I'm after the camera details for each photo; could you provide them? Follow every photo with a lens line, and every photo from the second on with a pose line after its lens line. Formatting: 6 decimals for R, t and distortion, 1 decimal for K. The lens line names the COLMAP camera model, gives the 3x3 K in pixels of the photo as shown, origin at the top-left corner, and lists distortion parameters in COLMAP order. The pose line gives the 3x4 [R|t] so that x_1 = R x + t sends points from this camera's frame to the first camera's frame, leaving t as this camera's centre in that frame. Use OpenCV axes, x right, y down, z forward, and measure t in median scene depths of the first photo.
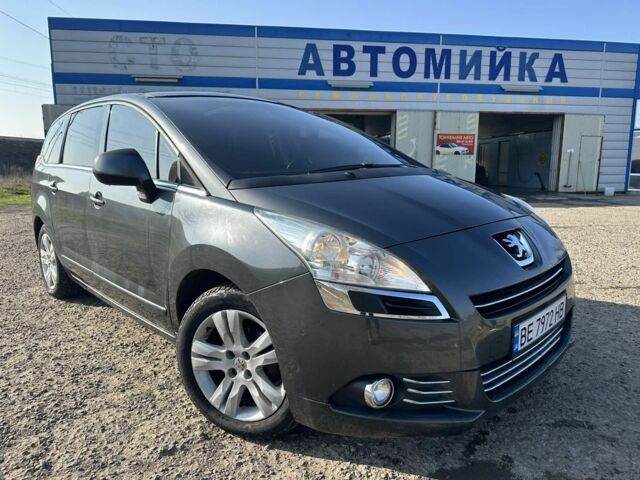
lens RADIAL K [[452.9, 0, 324.0], [0, 452.9, 241.6], [0, 0, 1]] dist [0.006444, -0.008872]
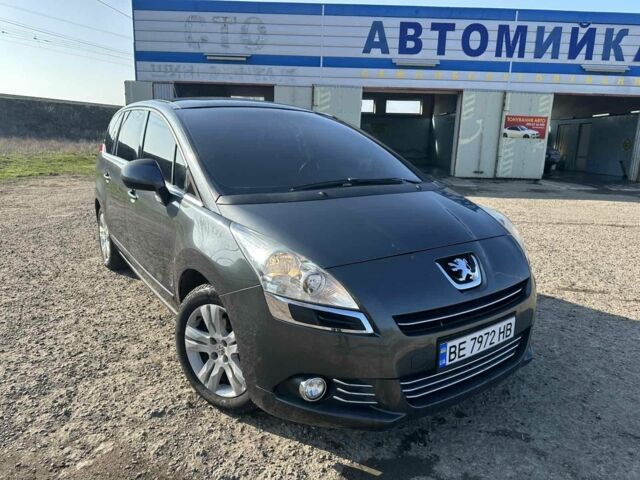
lens RADIAL K [[450.8, 0, 320.0], [0, 450.8, 234.6], [0, 0, 1]] dist [0.031046, -0.040120]
pose [[0.986394, 0.064029, -0.151419, 0.224916], [-0.057379, 0.997203, 0.047895, -0.100409], [0.154062, -0.038555, 0.987309, -0.125278]]
